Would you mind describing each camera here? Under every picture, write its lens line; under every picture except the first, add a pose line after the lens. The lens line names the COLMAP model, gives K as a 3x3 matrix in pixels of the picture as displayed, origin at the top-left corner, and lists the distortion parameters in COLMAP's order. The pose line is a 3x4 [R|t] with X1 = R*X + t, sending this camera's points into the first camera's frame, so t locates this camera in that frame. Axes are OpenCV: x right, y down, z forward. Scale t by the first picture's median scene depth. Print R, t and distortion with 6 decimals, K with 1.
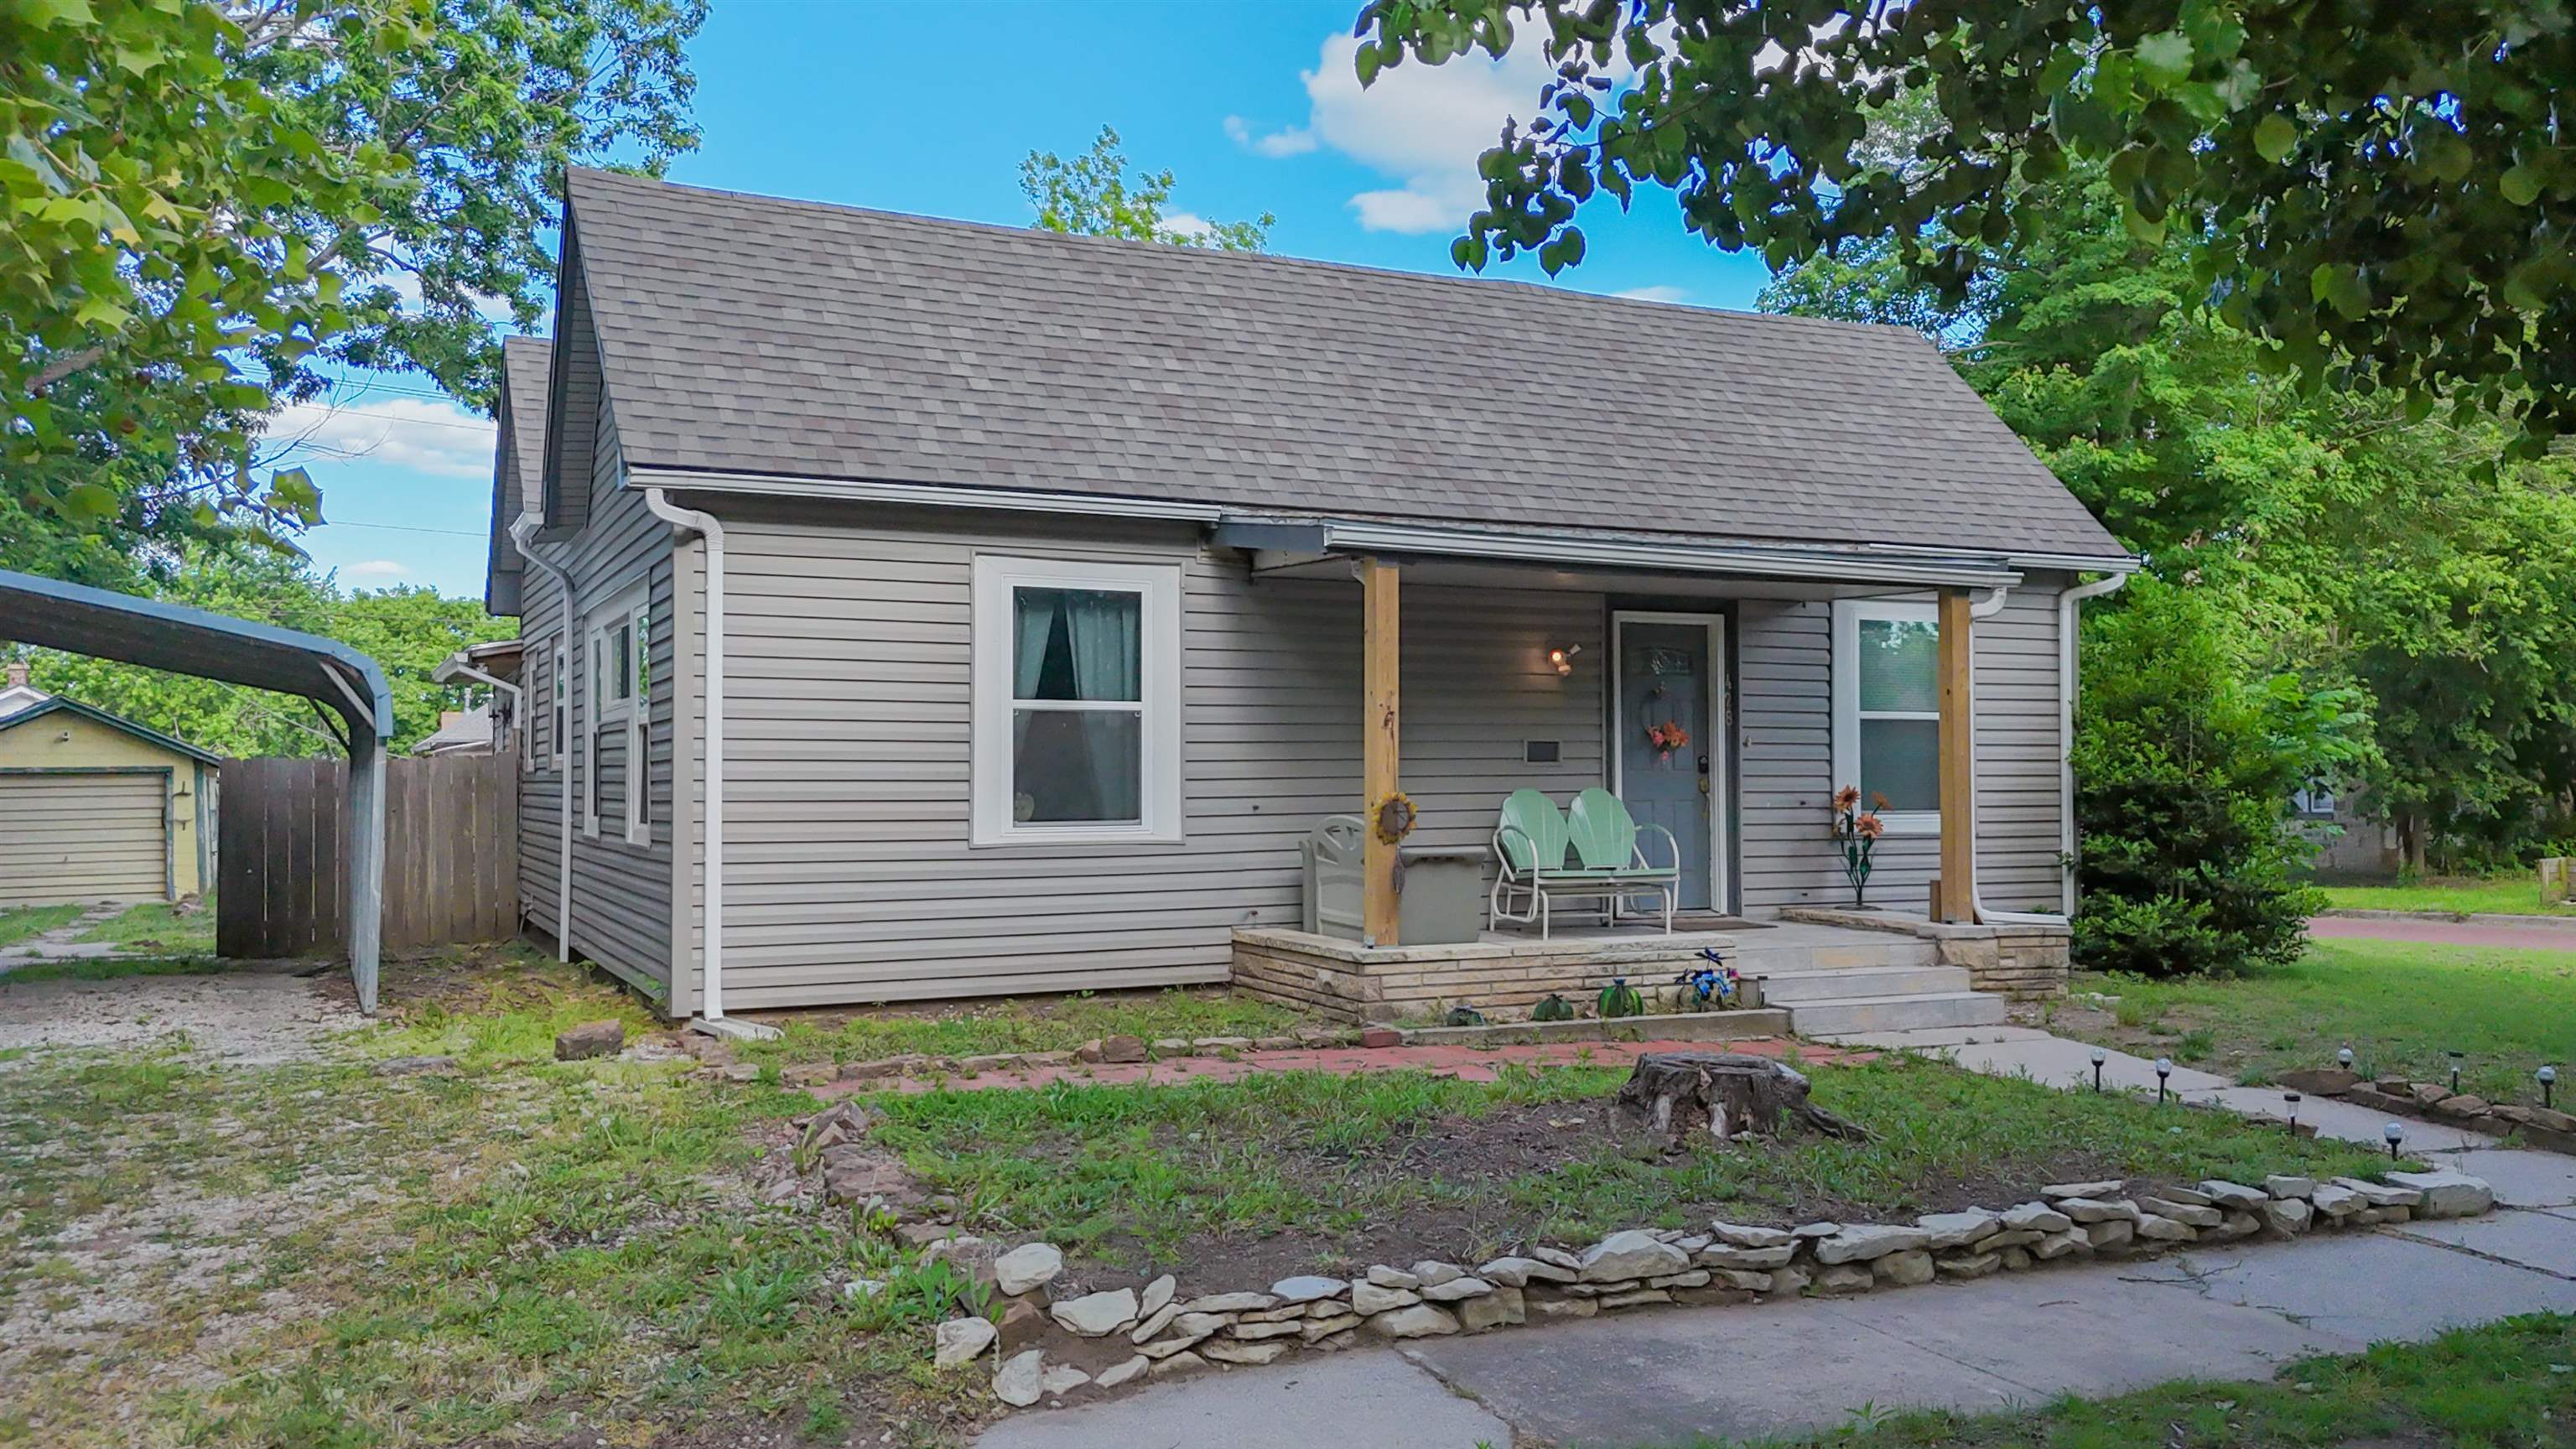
lens RADIAL K [[2019.9, 0, 1368.2], [0, 2019.9, 612.2], [0, 0, 1]] dist [0.077144, -0.008851]
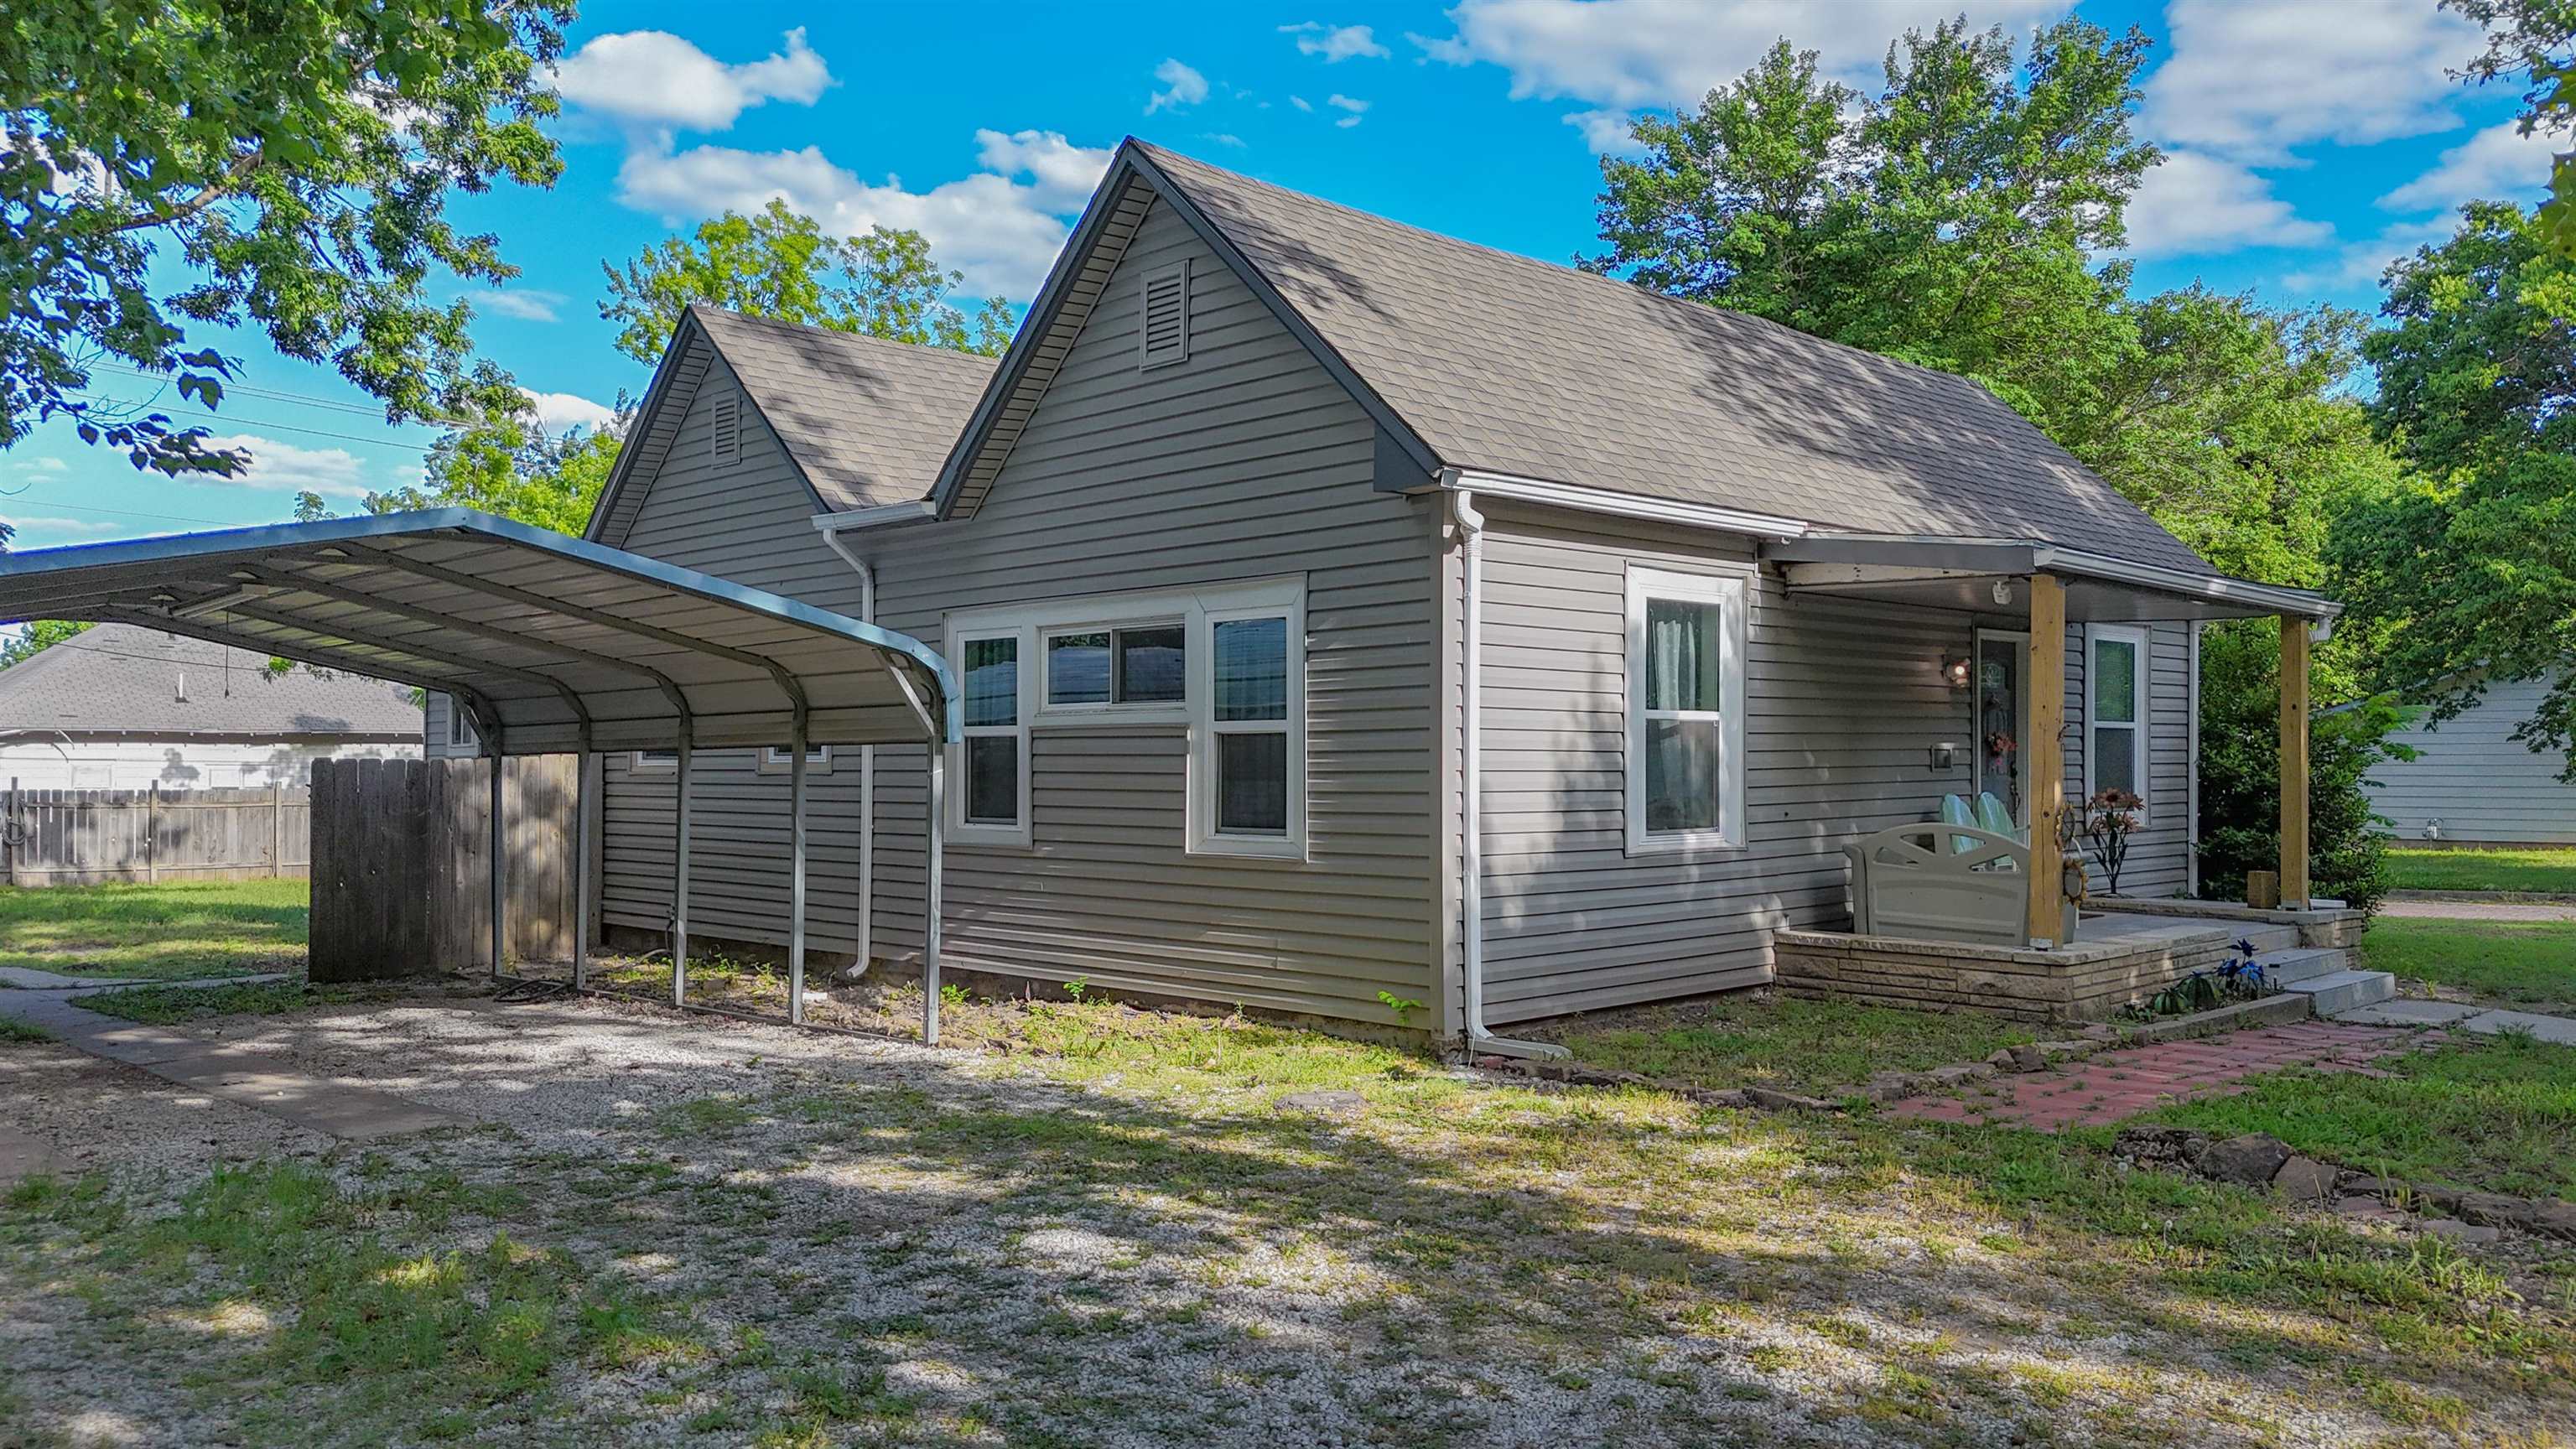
lens RADIAL K [[1825.6, 0, 1187.9], [0, 1825.6, 657.0], [0, 0, 1]] dist [0.052569, -0.000713]
pose [[0.959205, 0.015054, 0.282312, -0.609109], [-0.022213, 0.999507, 0.022176, 0.001814], [-0.281839, -0.027542, 0.959066, 0.182624]]
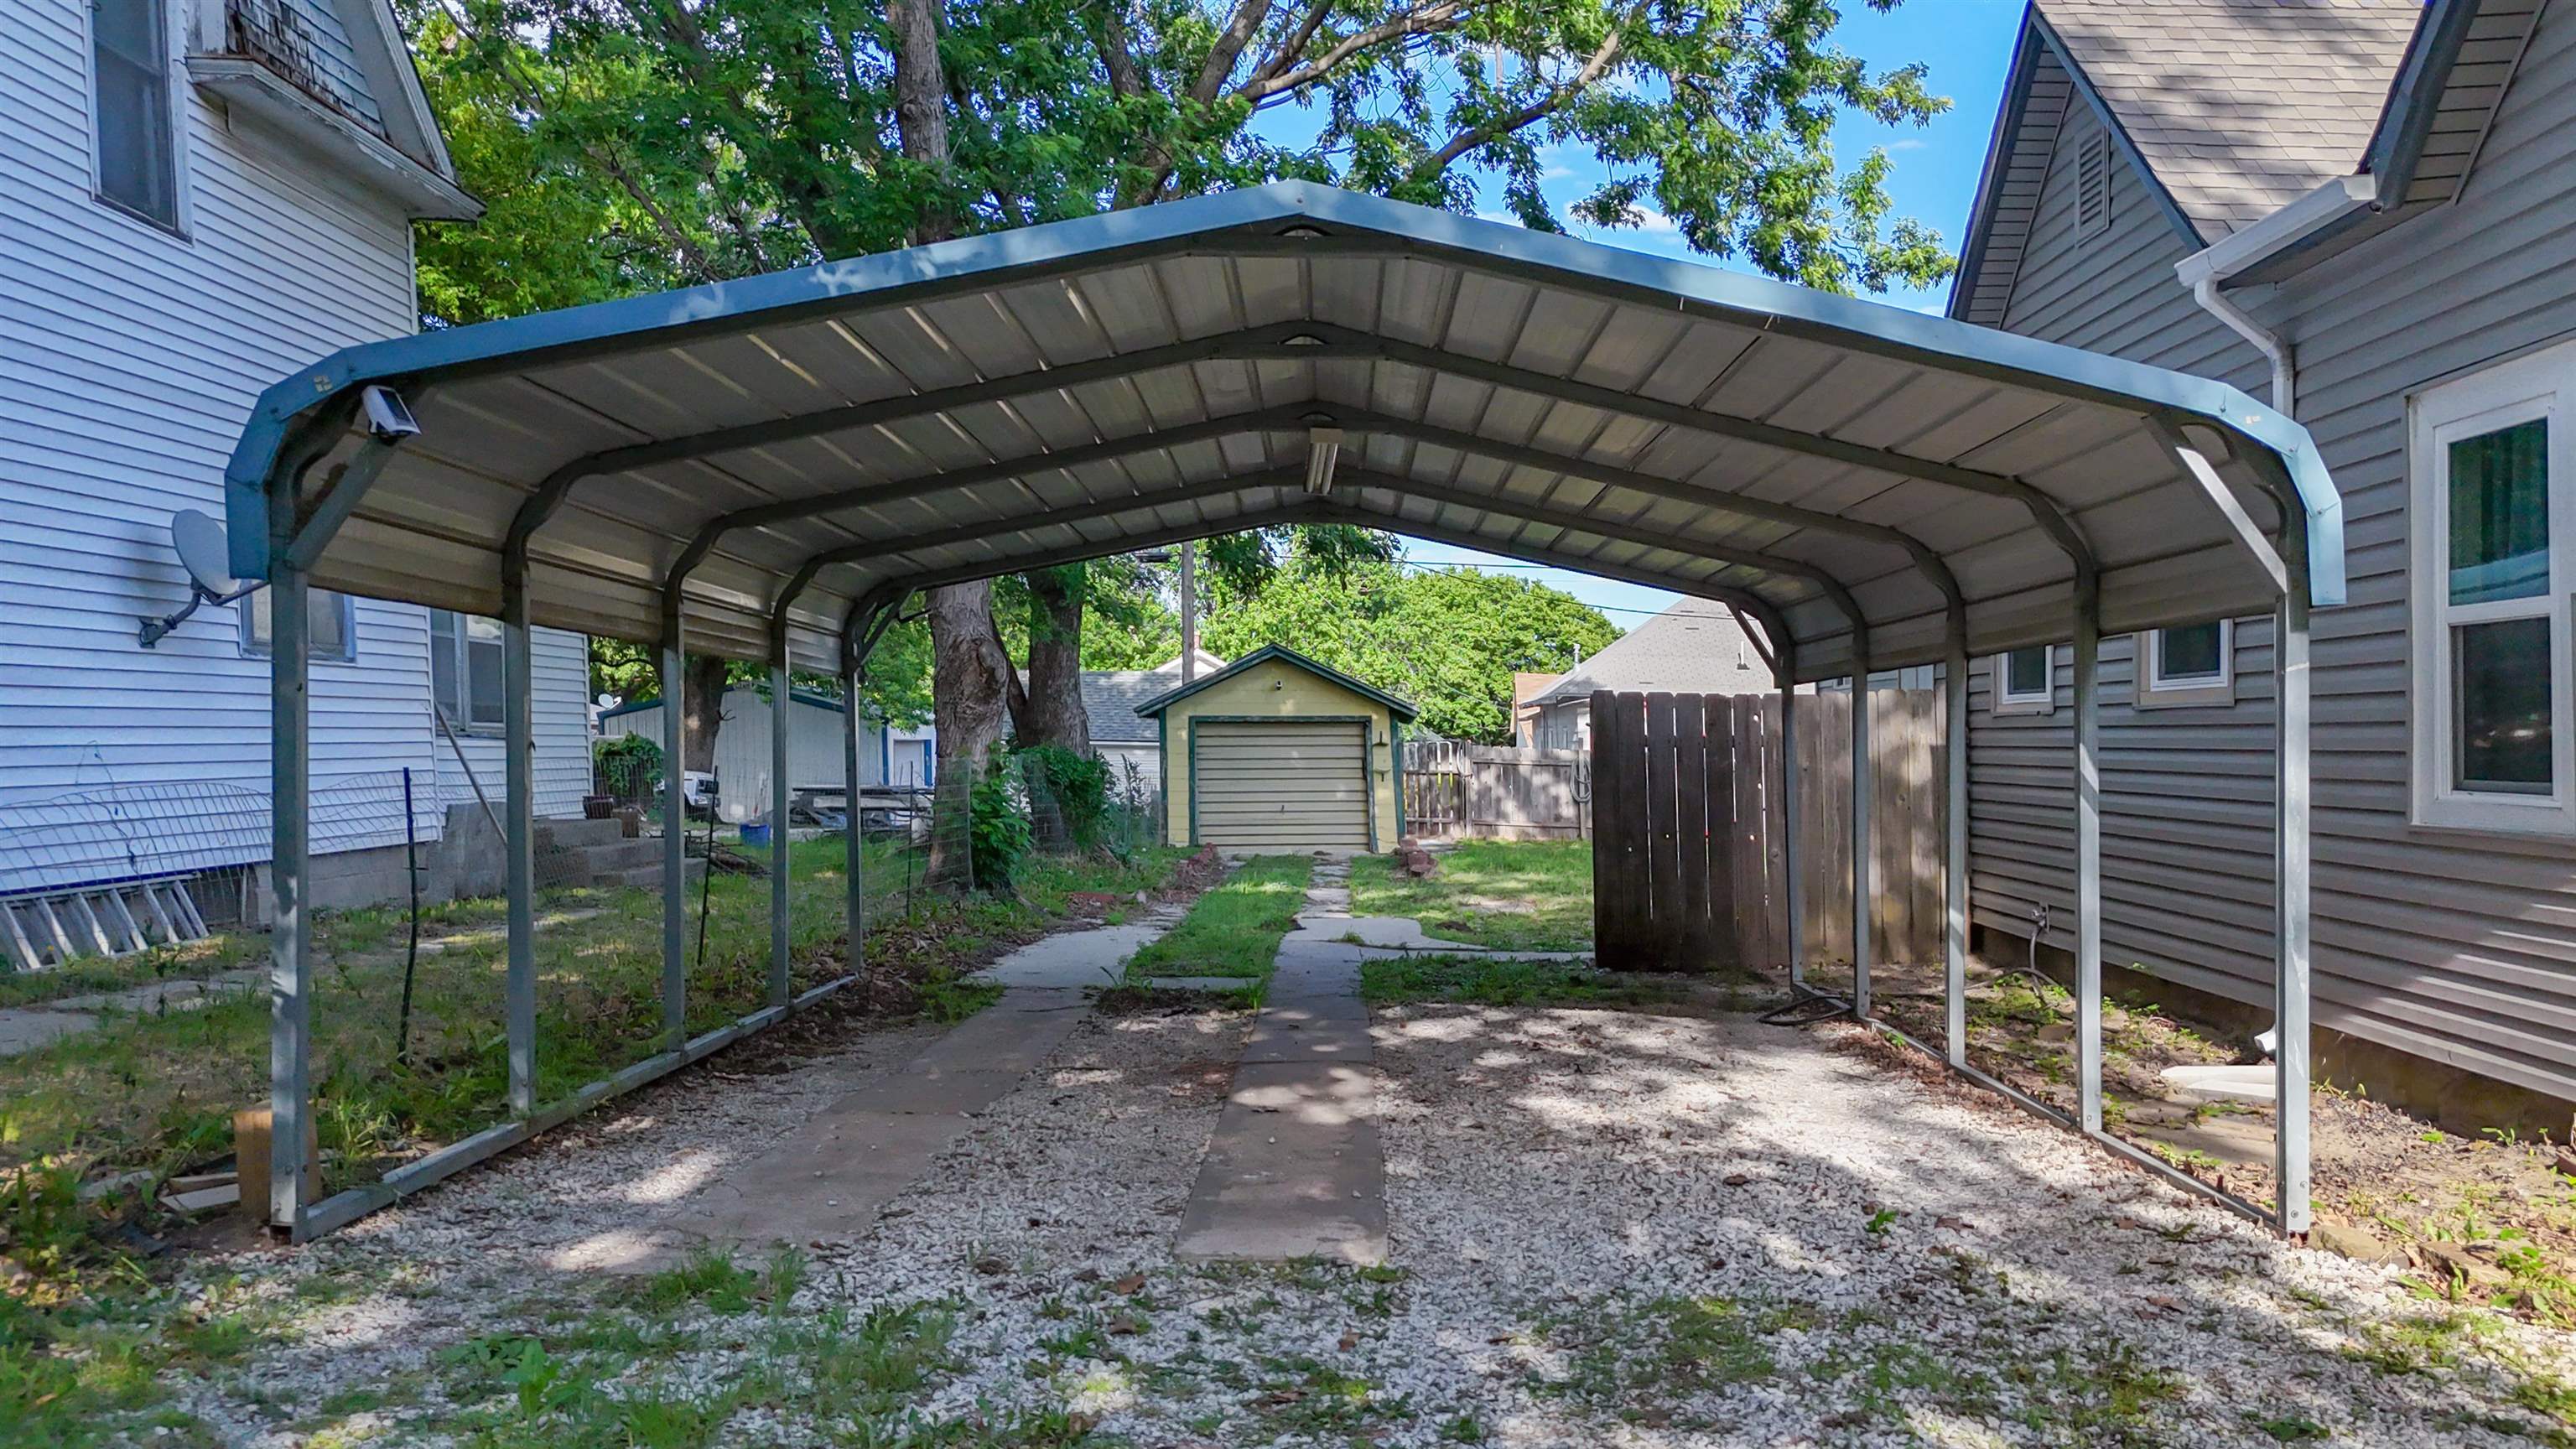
lens RADIAL K [[1882.2, 0, 1440.6], [0, 1882.2, 762.3], [0, 0, 1]] dist [-0.000104, -0.000692]
pose [[0.910595, 0.010017, -0.413179, -0.482007], [0.028133, 0.995885, 0.086146, 0.055430], [0.412341, -0.090068, 0.906566, 0.557817]]
